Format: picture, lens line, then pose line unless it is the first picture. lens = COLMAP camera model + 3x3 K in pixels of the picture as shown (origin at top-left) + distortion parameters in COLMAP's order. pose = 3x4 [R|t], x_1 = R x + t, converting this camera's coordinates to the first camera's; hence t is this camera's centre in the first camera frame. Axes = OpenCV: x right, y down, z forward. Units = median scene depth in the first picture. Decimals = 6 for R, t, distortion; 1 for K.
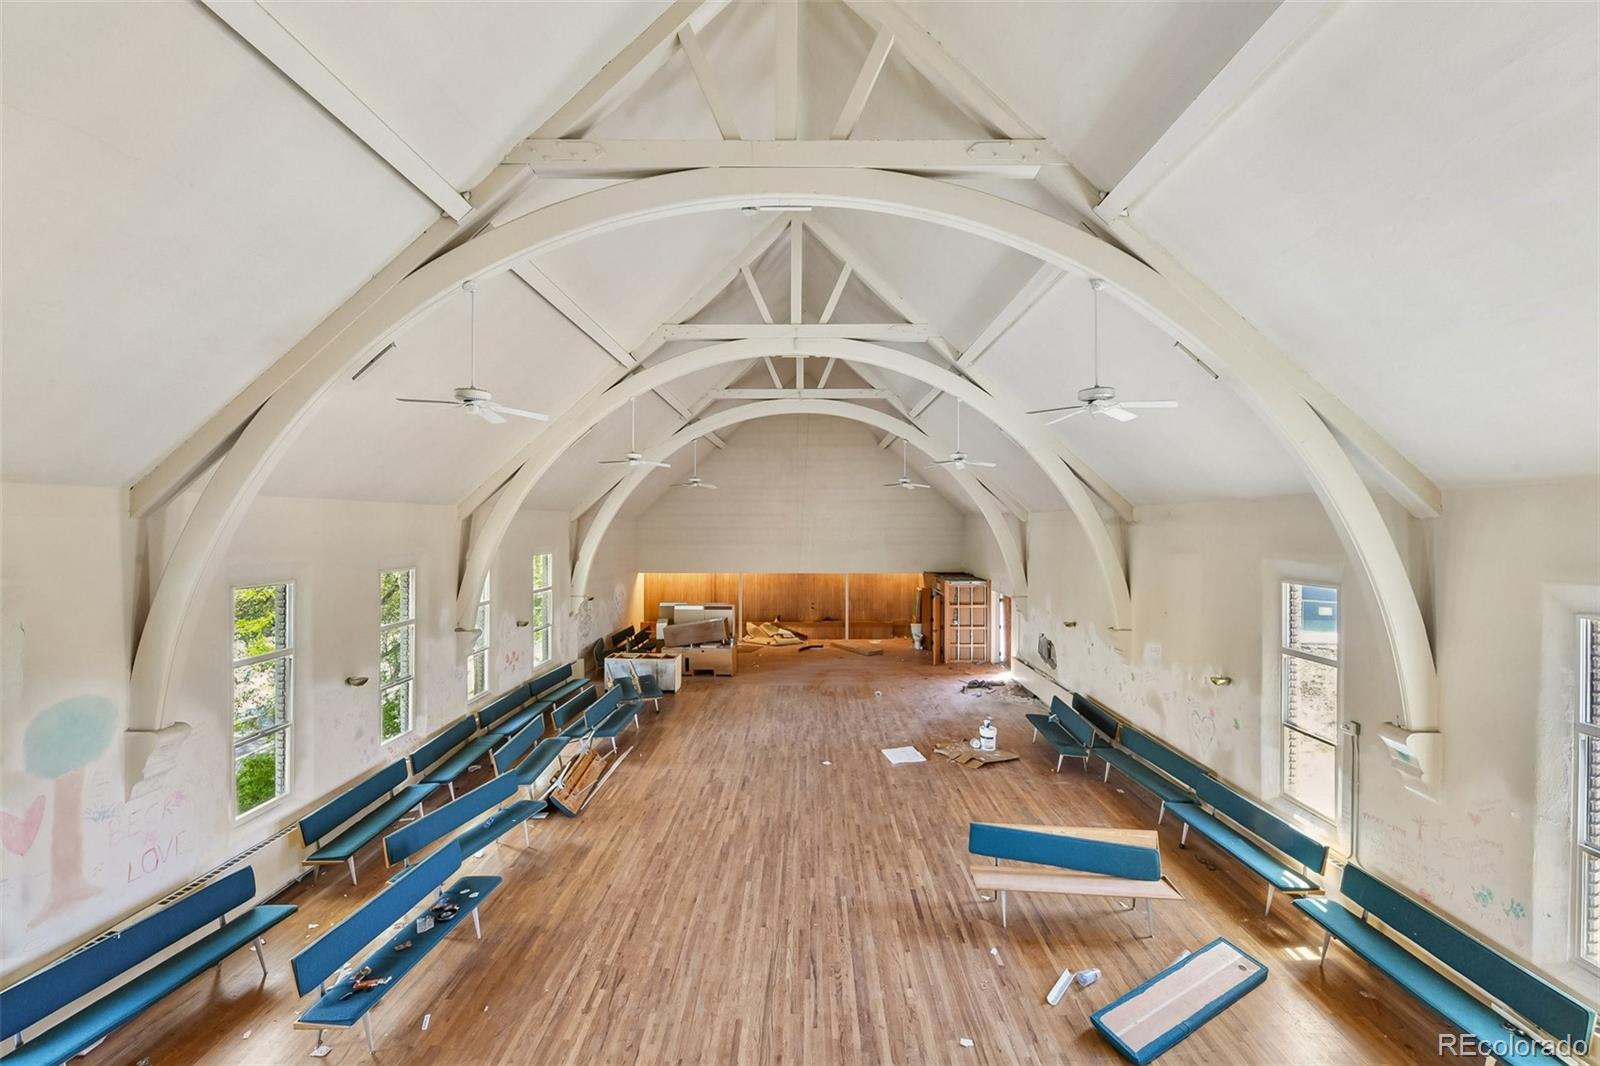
lens RADIAL K [[643.4, 0, 805.9], [0, 643.4, 518.2], [0, 0, 1]] dist [0.019006, -0.009778]
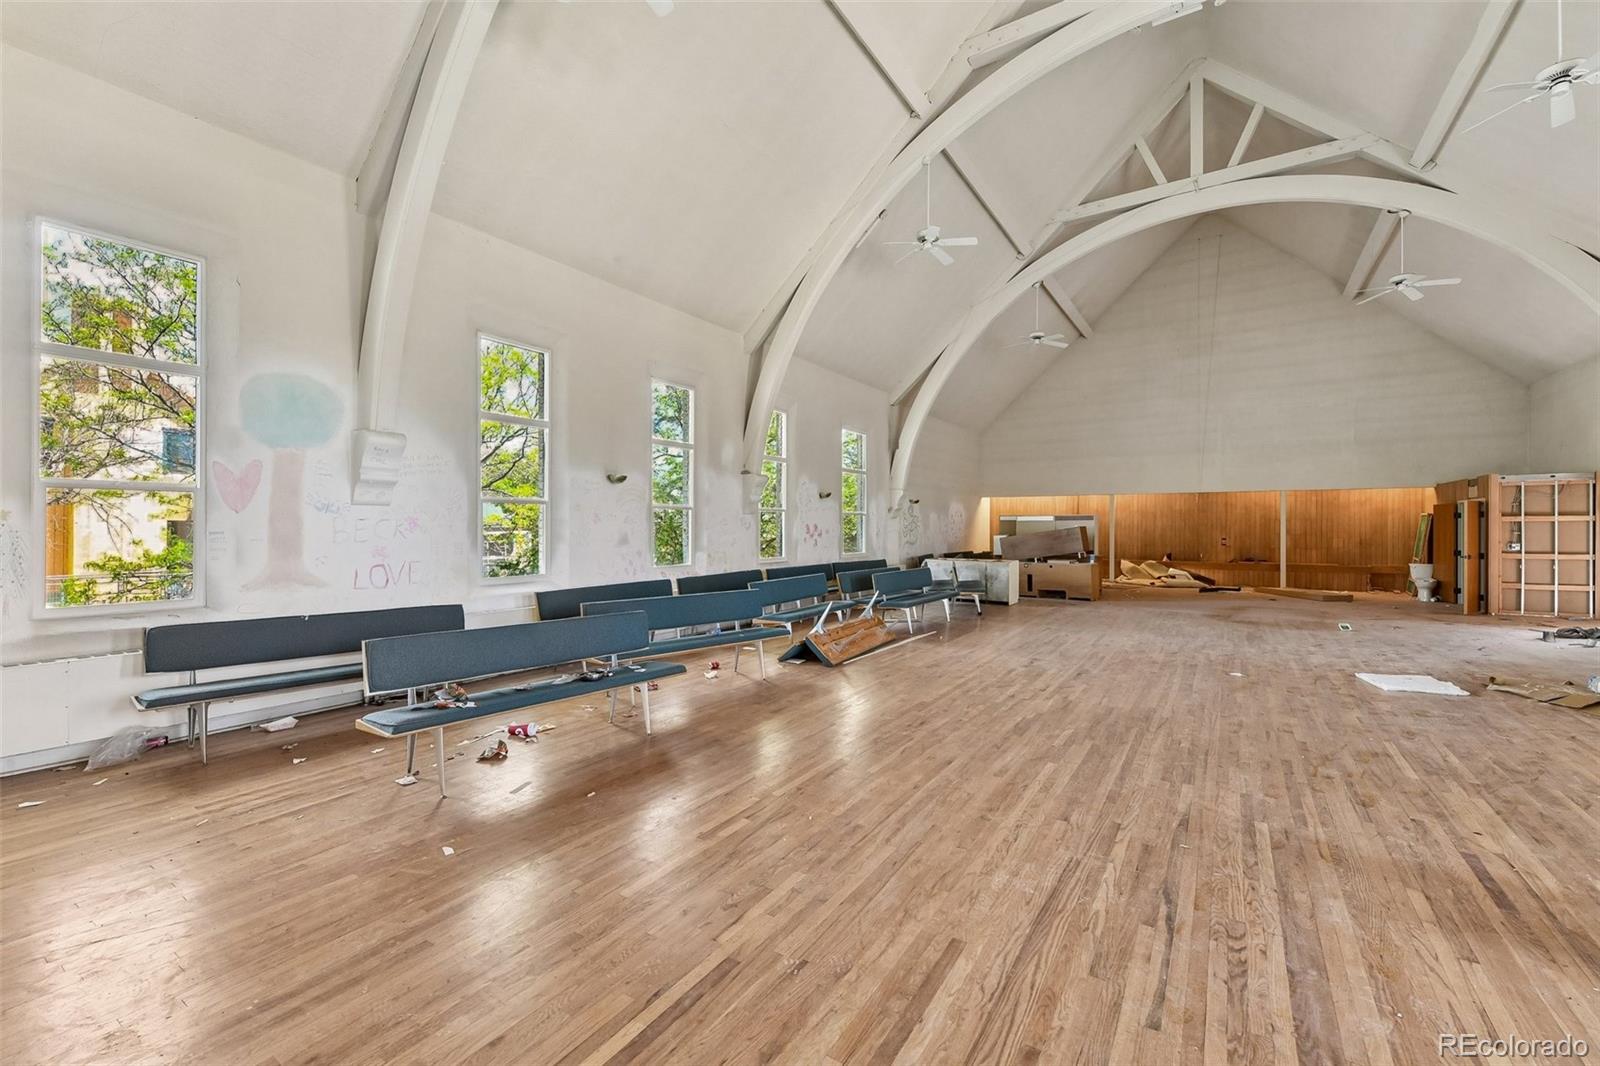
lens RADIAL K [[649.6, 0, 807.5], [0, 649.6, 523.4], [0, 0, 1]] dist [0.022866, -0.011300]
pose [[0.843224, -0.000257, -0.537562, 0.024519], [0.000976, 0.999999, 0.001053, 0.248043], [0.537562, -0.001412, 0.843223, 0.289271]]
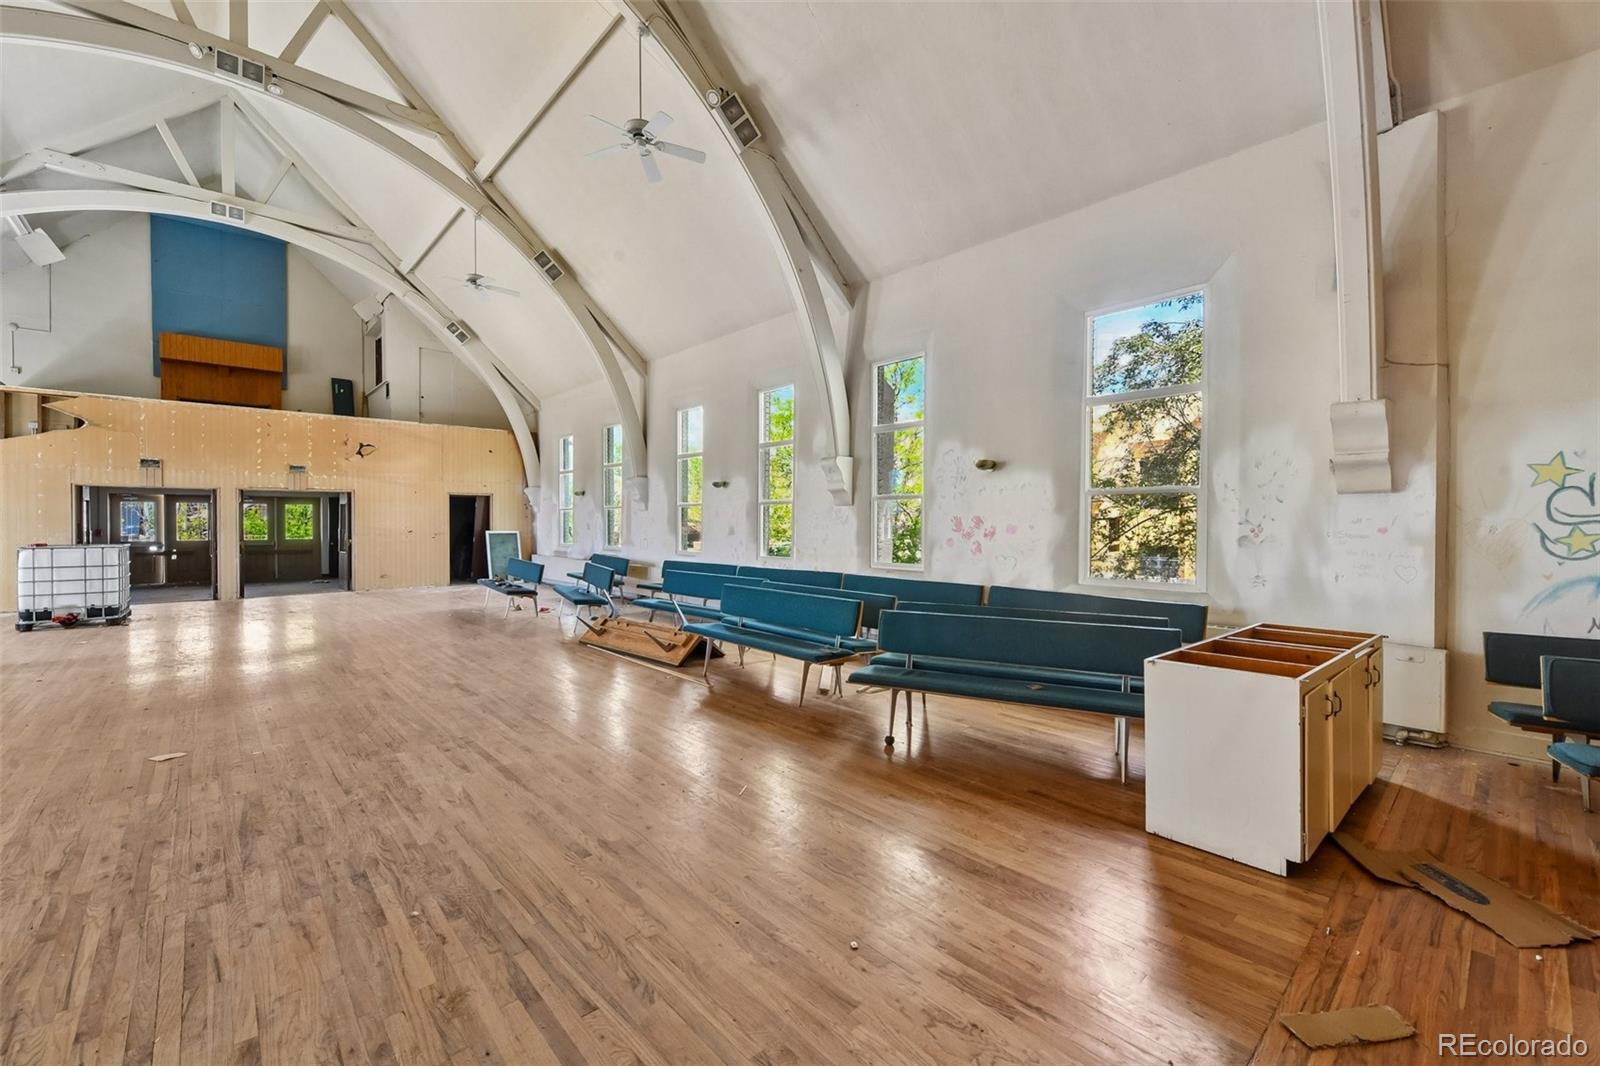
lens RADIAL K [[653.8, 0, 792.5], [0, 653.8, 527.7], [0, 0, 1]] dist [0.001124, -0.000322]
pose [[-0.742735, 0.004087, -0.669573, 0.016076], [0.002015, 0.999990, 0.003867, 0.259074], [0.669583, 0.001523, -0.742736, 1.571420]]
